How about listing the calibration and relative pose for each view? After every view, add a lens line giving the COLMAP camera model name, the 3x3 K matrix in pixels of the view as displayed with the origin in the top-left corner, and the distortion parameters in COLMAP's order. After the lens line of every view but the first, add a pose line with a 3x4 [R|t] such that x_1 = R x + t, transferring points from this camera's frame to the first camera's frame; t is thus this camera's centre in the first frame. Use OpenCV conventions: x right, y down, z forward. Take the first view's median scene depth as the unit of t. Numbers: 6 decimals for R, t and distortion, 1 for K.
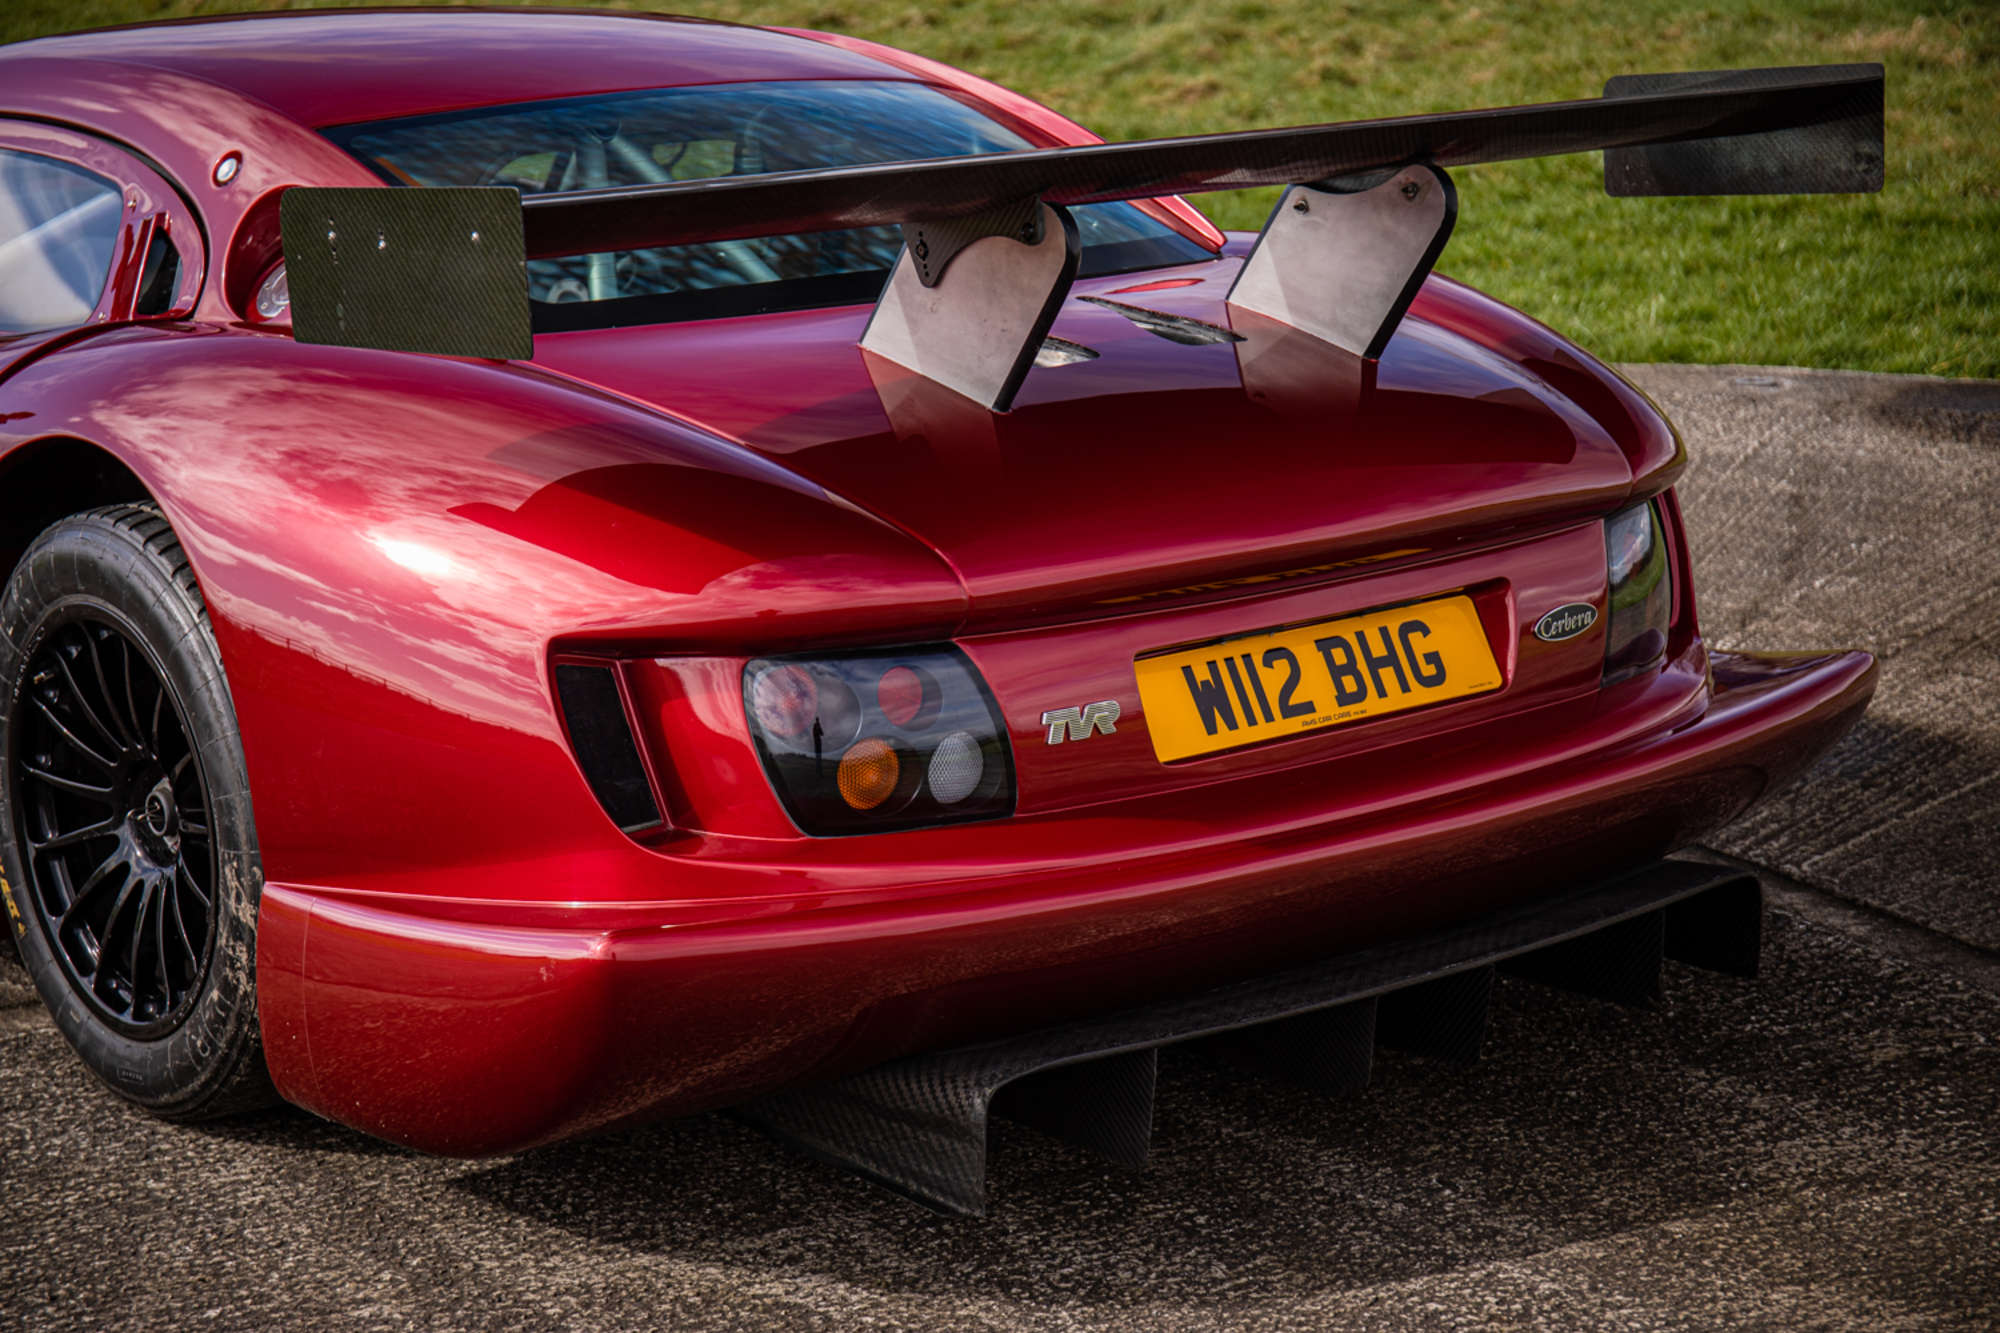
lens RADIAL K [[3776.0, 0, 1001.2], [0, 3776.0, 726.9], [0, 0, 1]] dist [0.109241, 0.412742]
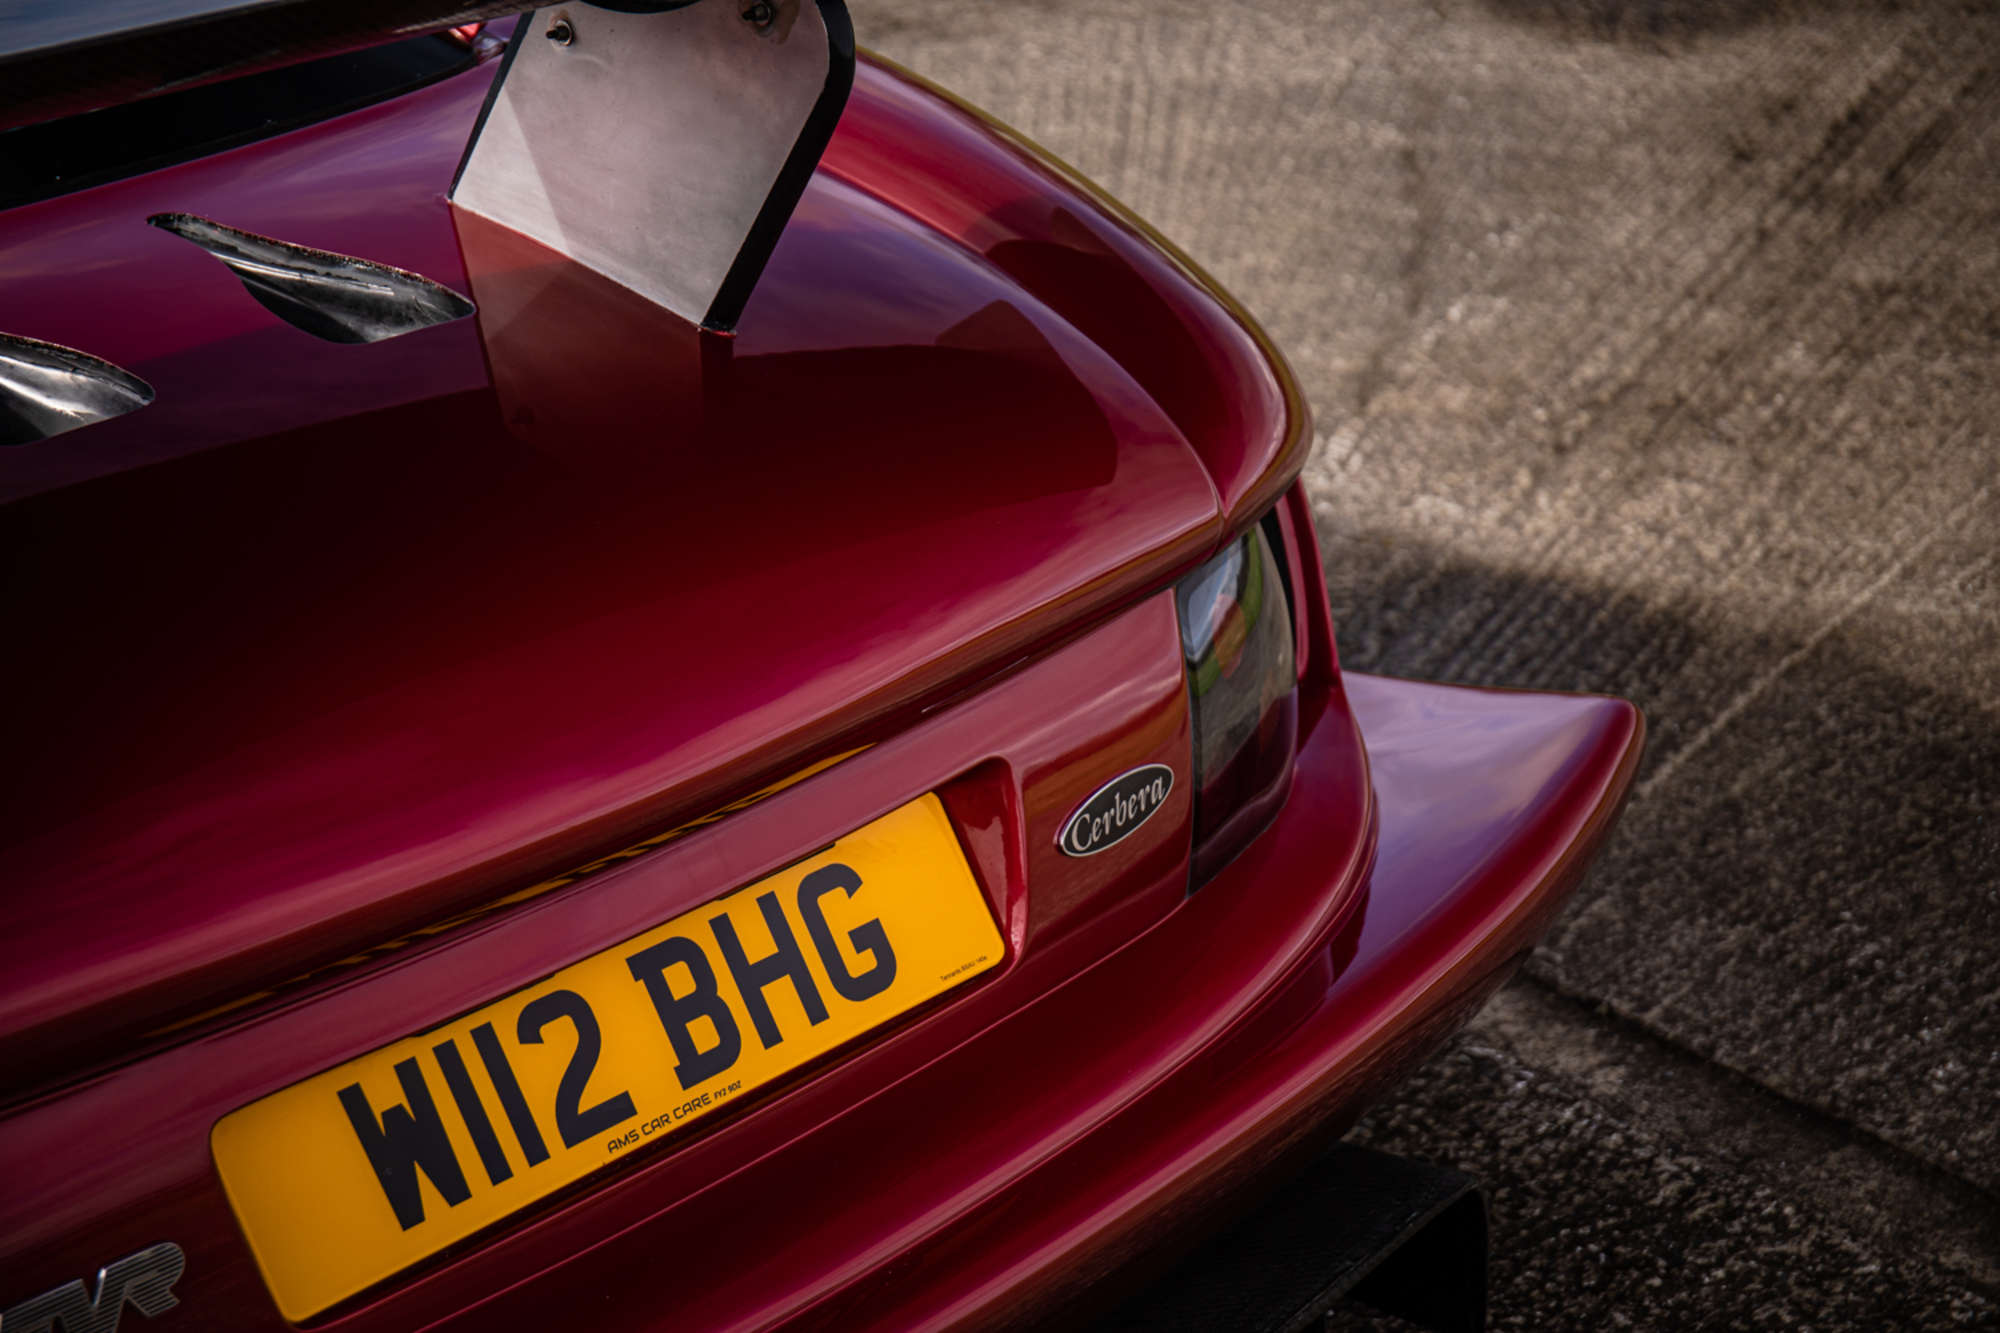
lens RADIAL K [[3776.0, 0, 1001.2], [0, 3776.0, 726.9], [0, 0, 1]] dist [0.109241, 0.412742]
pose [[0.991256, -0.079300, 0.105466, 0.078622], [0.063512, 0.987327, 0.145437, -0.118599], [-0.115663, -0.137467, 0.983730, 0.485633]]
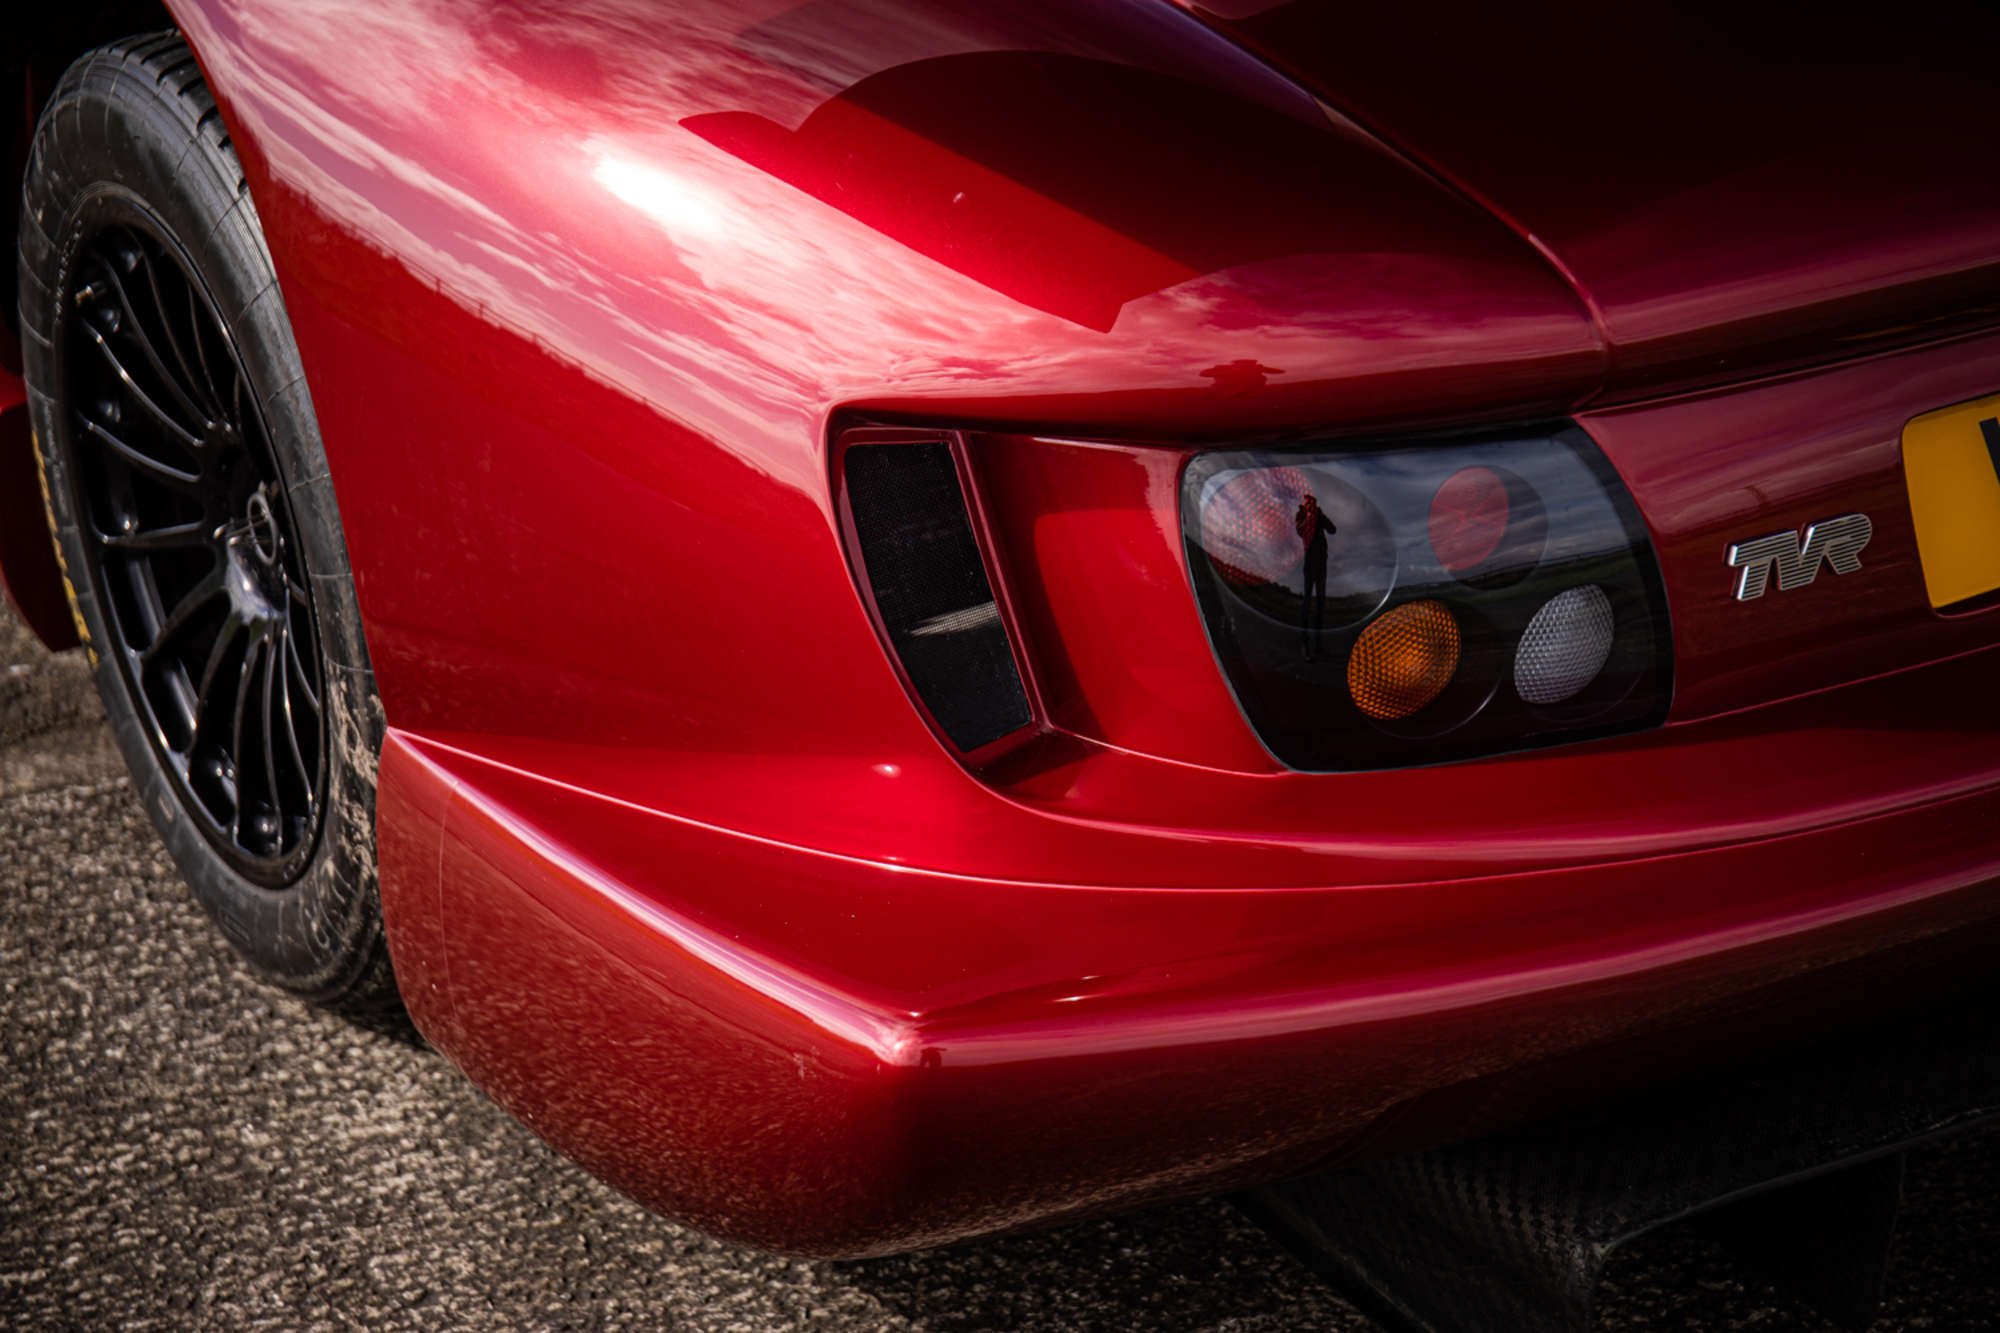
lens RADIAL K [[3776.0, 0, 1001.2], [0, 3776.0, 726.9], [0, 0, 1]] dist [0.109241, 0.412742]
pose [[0.991458, 0.045754, -0.122140, -0.022547], [-0.017766, 0.975099, 0.221059, -0.087226], [0.129213, -0.217001, 0.967582, 0.402828]]
